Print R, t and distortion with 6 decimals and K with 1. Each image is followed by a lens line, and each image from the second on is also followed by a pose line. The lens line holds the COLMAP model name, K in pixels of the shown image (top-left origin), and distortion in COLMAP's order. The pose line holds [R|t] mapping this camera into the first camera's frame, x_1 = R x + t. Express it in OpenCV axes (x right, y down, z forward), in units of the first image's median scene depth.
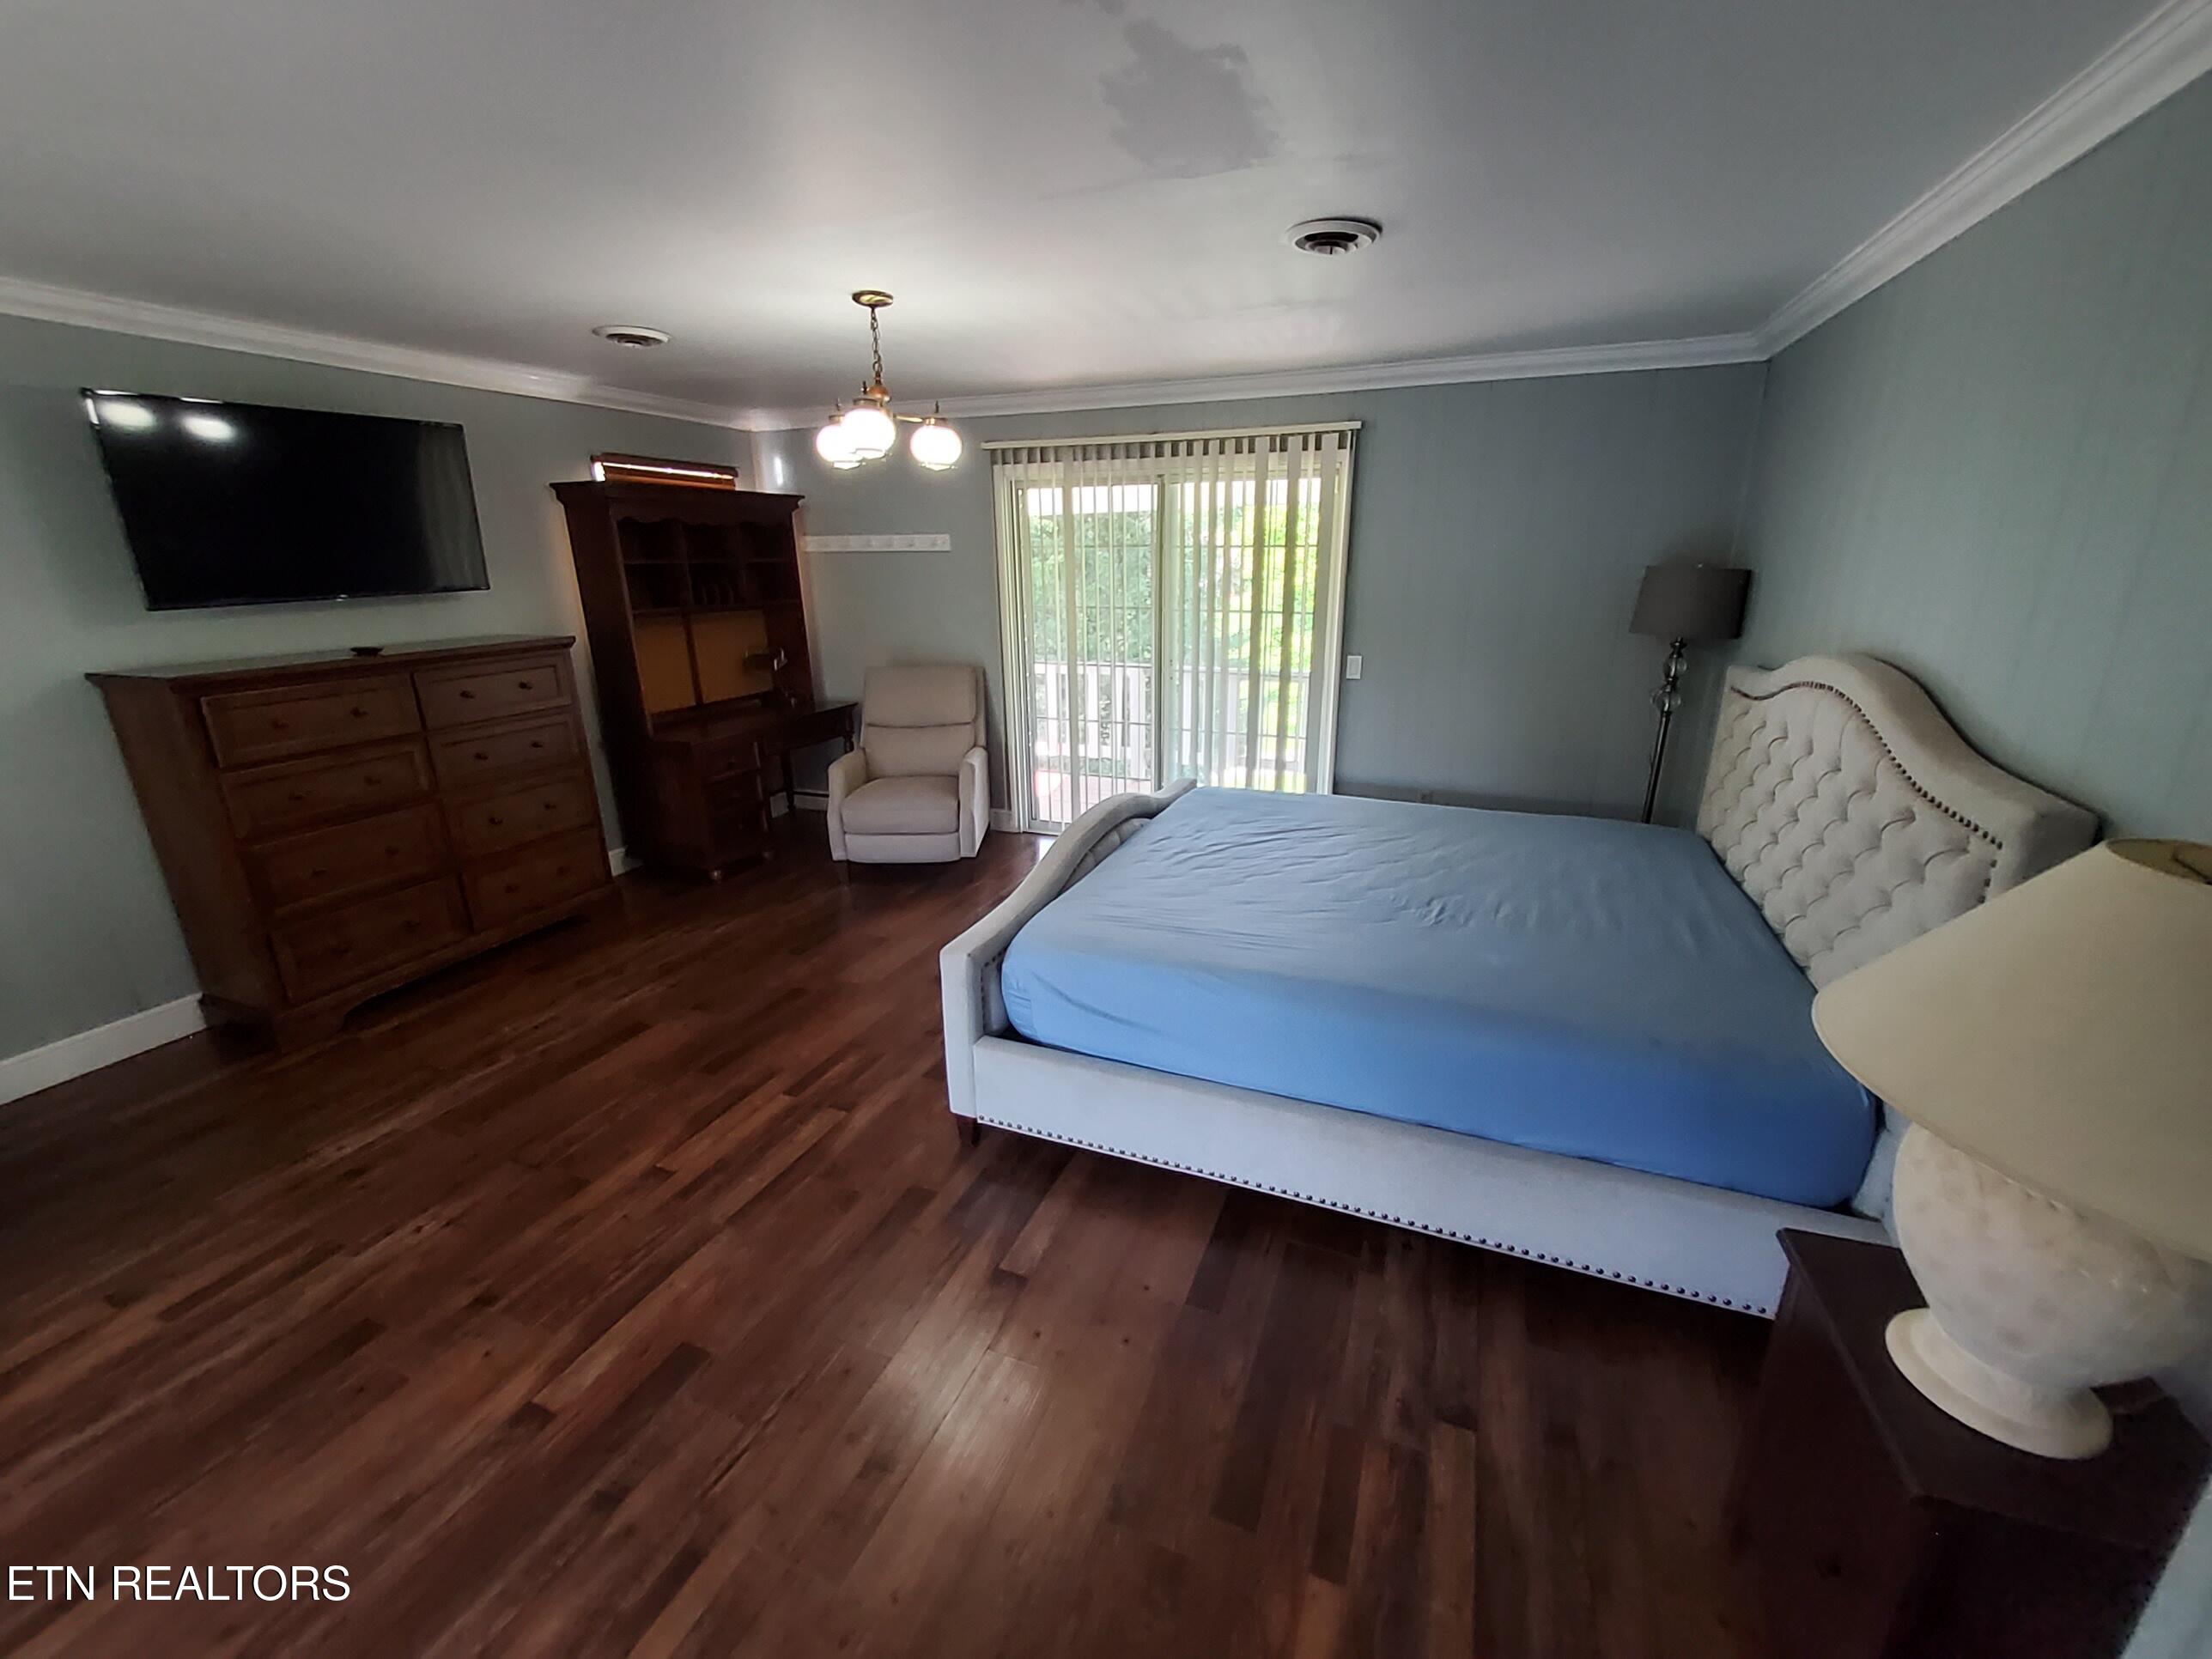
lens RADIAL K [[882.7, 0, 1121.5], [0, 882.7, 832.2], [0, 0, 1]] dist [-0.001290, -0.000916]
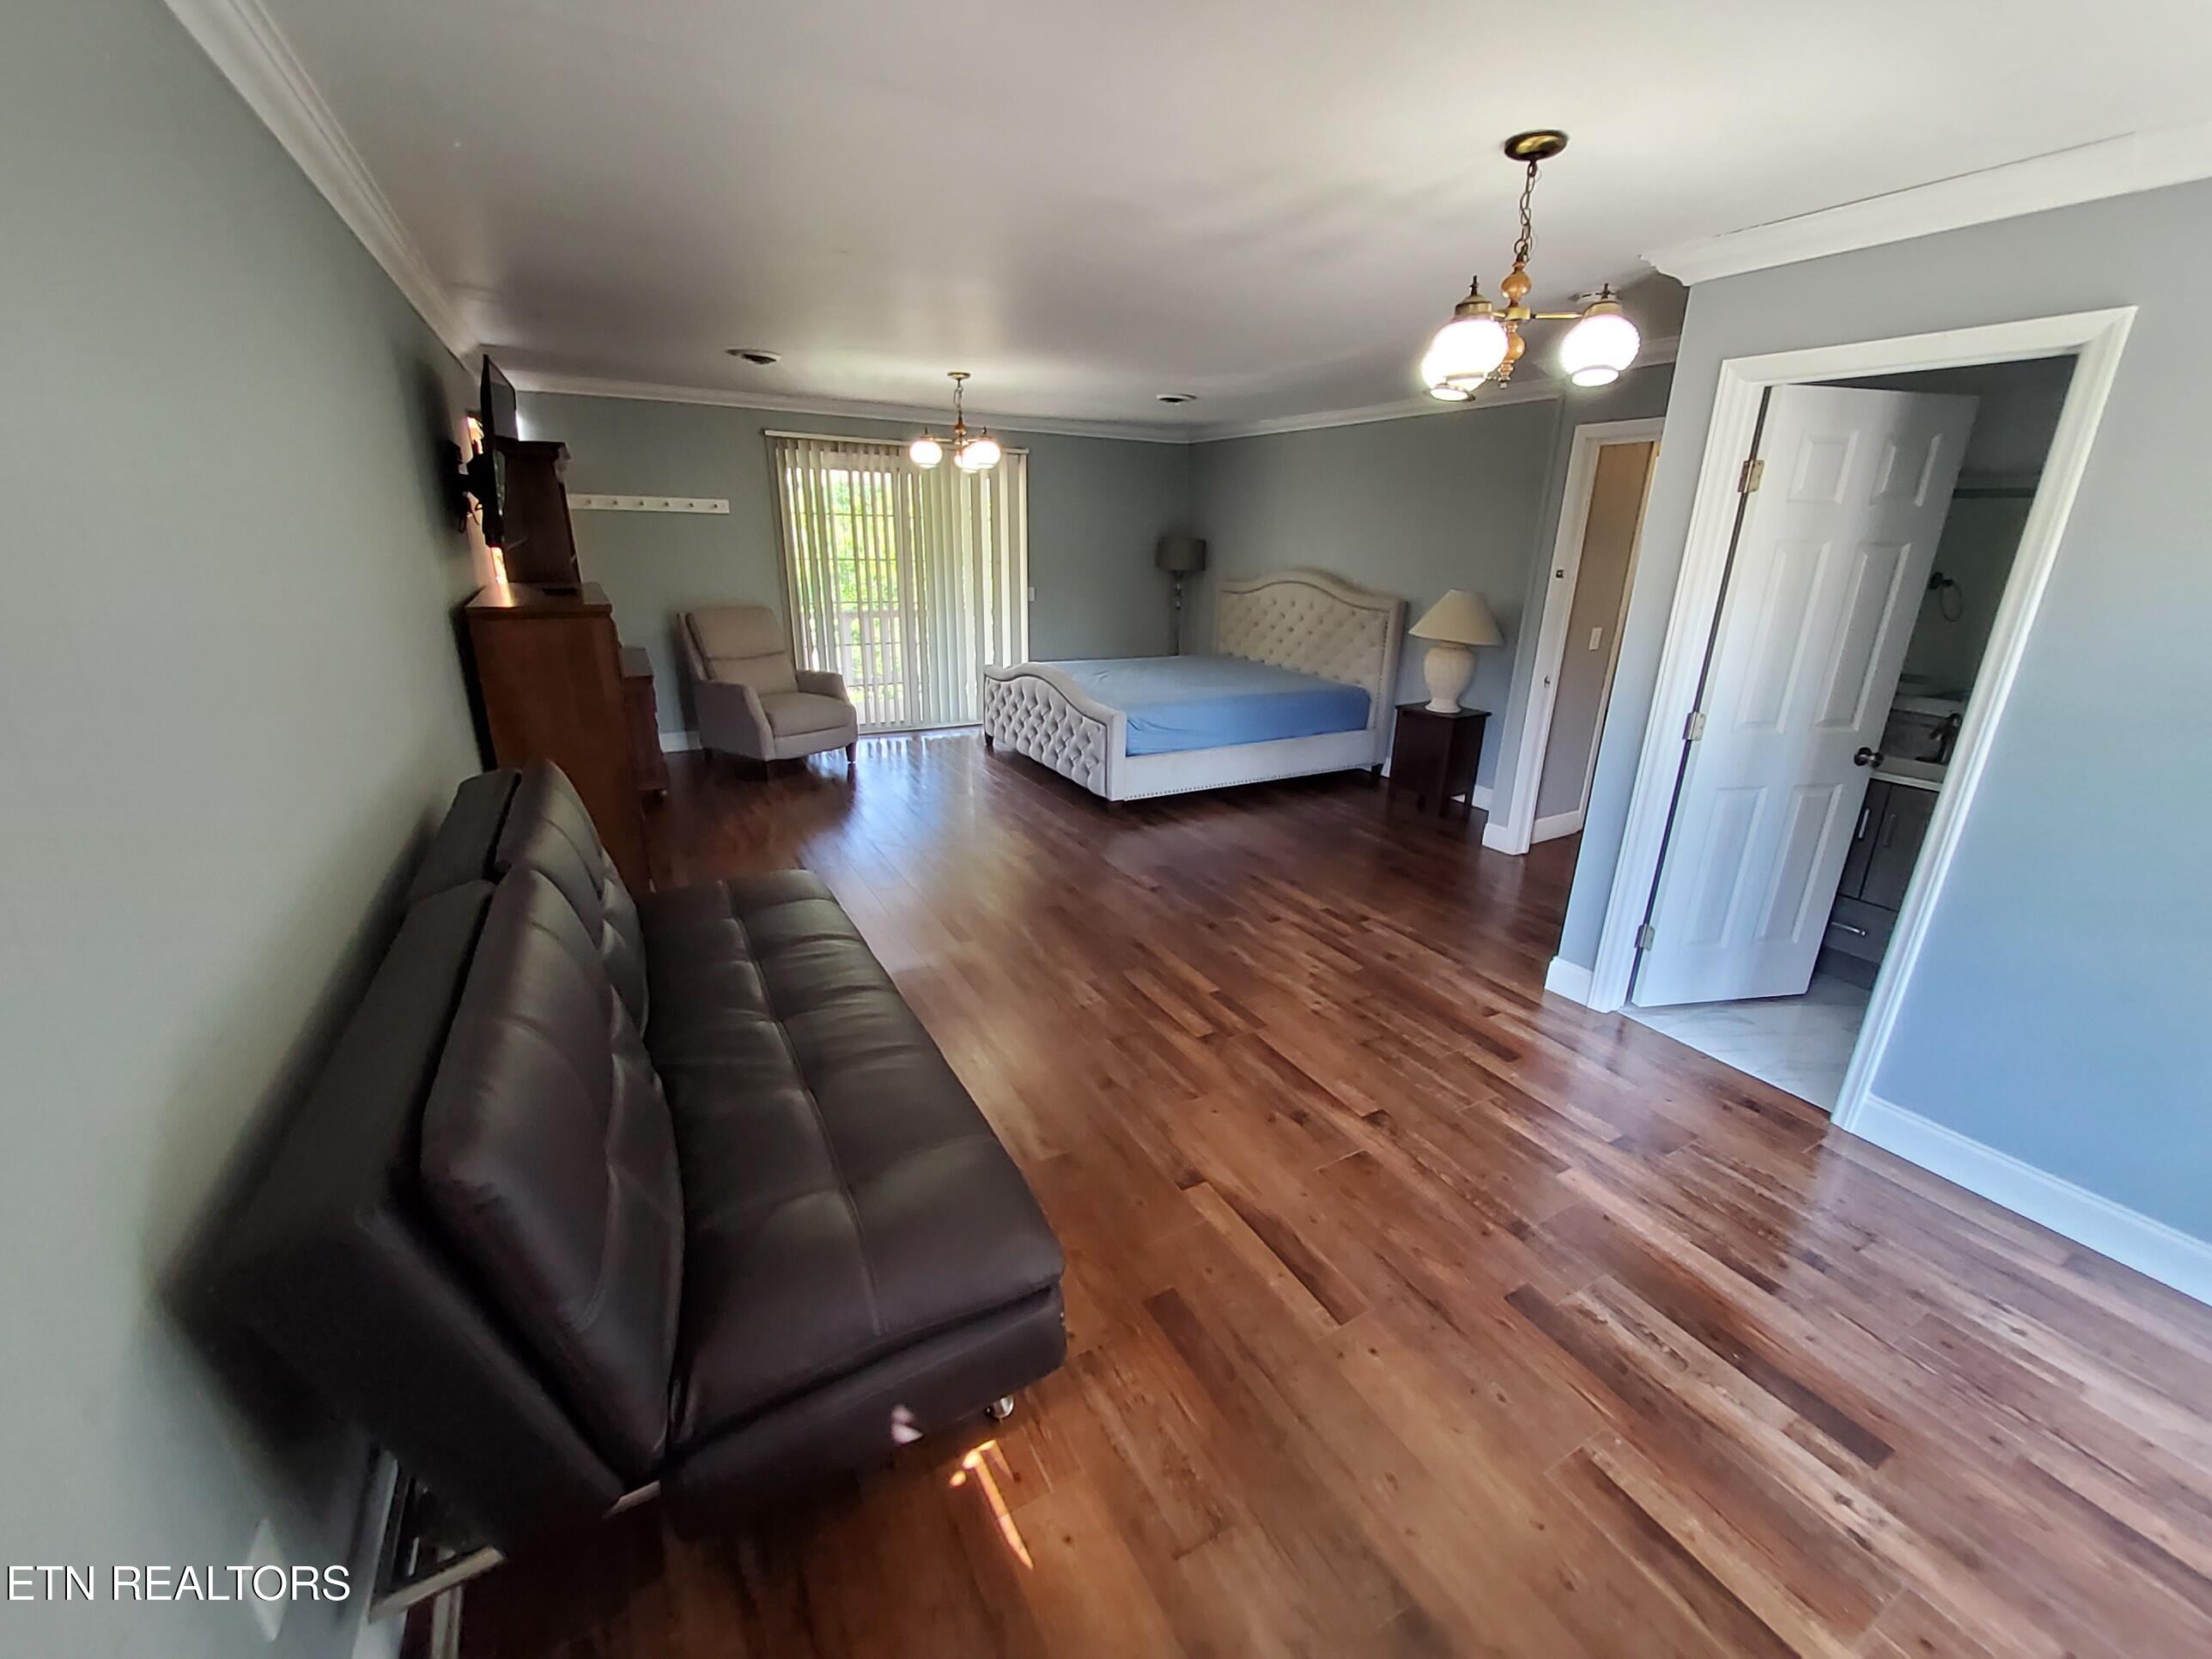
lens RADIAL K [[885.8, 0, 1116.4], [0, 885.8, 824.5], [0, 0, 1]] dist [0.001187, -0.004176]
pose [[0.630713, -0.218102, 0.744737, -1.636326], [0.206587, 0.972251, 0.109773, 0.144529], [-0.748012, 0.084618, 0.658268, -0.331236]]
